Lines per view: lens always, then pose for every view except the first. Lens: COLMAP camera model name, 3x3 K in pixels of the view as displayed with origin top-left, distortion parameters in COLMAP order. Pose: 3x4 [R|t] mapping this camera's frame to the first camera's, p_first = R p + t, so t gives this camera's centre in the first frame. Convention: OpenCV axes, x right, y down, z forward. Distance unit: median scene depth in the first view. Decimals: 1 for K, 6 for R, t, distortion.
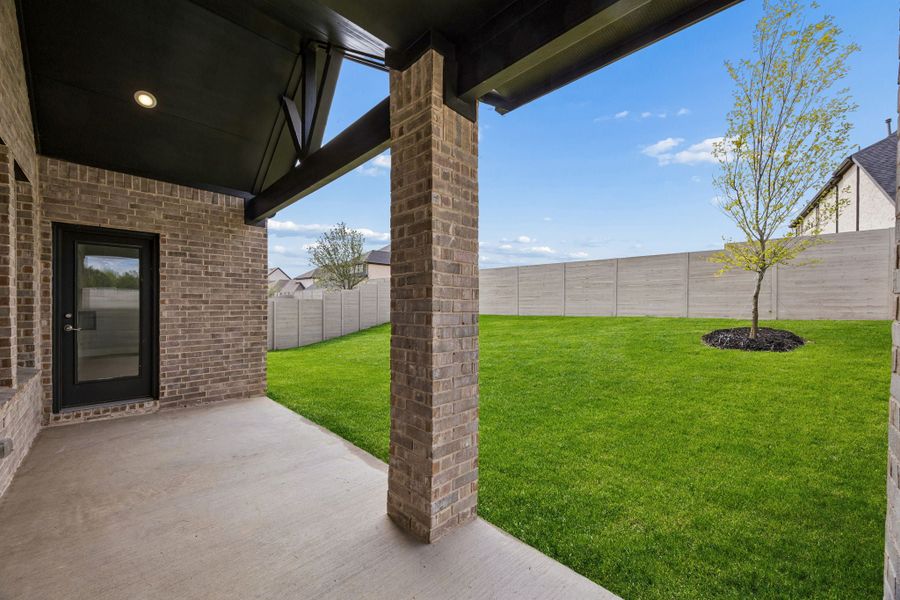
lens RADIAL K [[348.1, 0, 451.7], [0, 348.1, 306.3], [0, 0, 1]] dist [-0.003412, 0.000067]
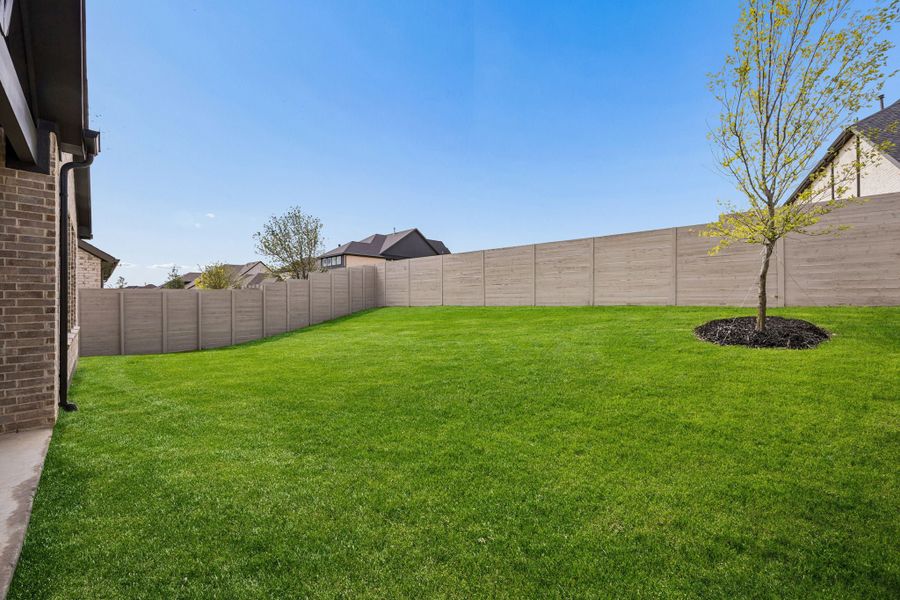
lens RADIAL K [[348.1, 0, 450.2], [0, 348.1, 297.5], [0, 0, 1]] dist [-0.003412, 0.000067]
pose [[0.999660, -0.010202, 0.024016, 0.148946], [0.010313, 0.999937, -0.004500, 0.013863], [-0.023968, 0.004747, 0.999701, 0.227470]]
